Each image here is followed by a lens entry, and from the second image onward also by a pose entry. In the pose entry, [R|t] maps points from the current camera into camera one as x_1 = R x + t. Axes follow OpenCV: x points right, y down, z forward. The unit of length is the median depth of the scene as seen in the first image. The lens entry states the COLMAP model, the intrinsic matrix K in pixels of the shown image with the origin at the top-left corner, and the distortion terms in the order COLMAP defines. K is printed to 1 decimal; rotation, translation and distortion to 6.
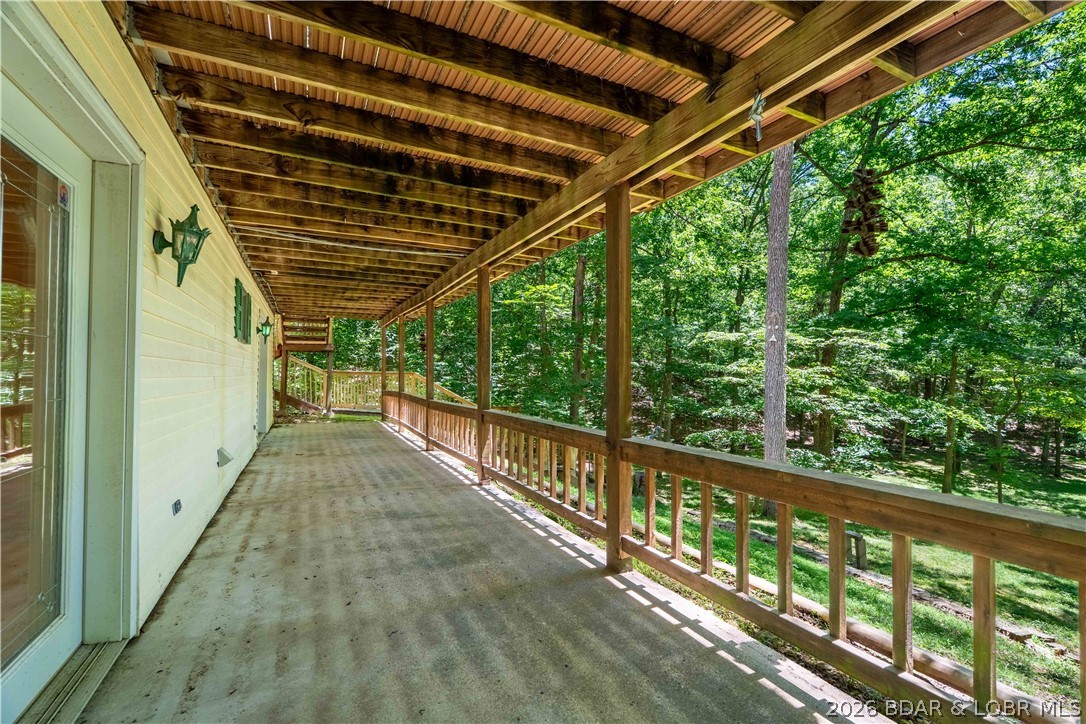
lens RADIAL K [[475.9, 0, 544.8], [0, 475.9, 367.0], [0, 0, 1]] dist [-0.002651, -0.000836]
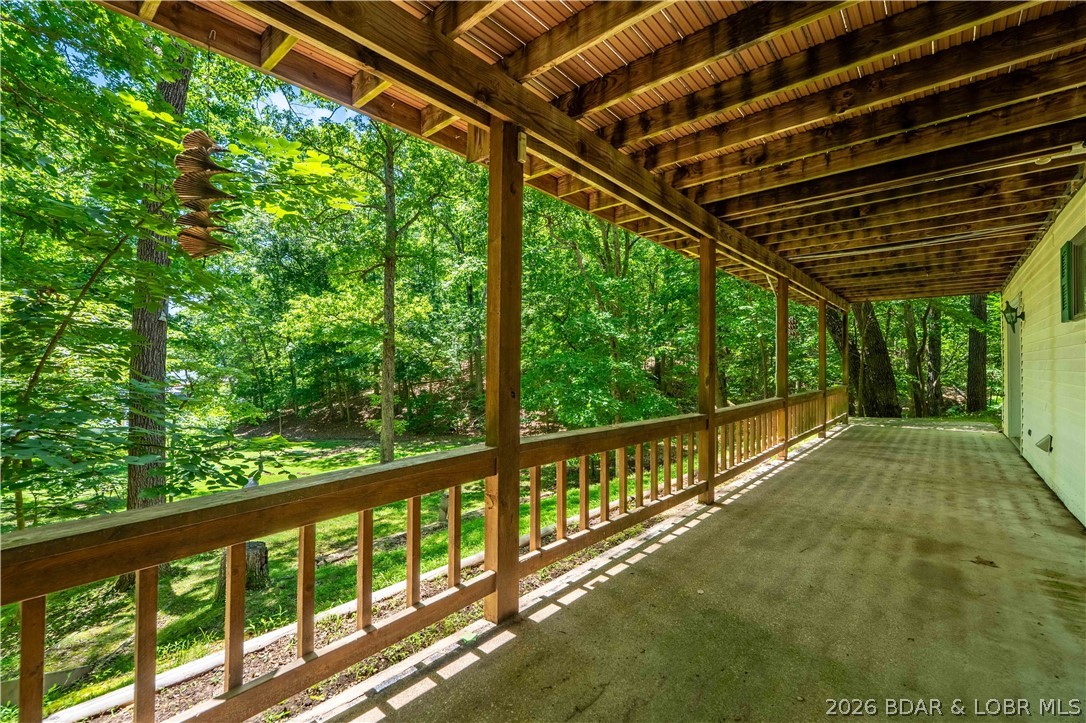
lens RADIAL K [[475.9, 0, 544.8], [0, 475.9, 366.5], [0, 0, 1]] dist [-0.002651, -0.000836]
pose [[-0.396292, 0.004156, 0.918115, -0.722369], [-0.012613, 0.999871, -0.009971, 0.019321], [-0.918038, -0.015532, -0.396189, 1.486337]]
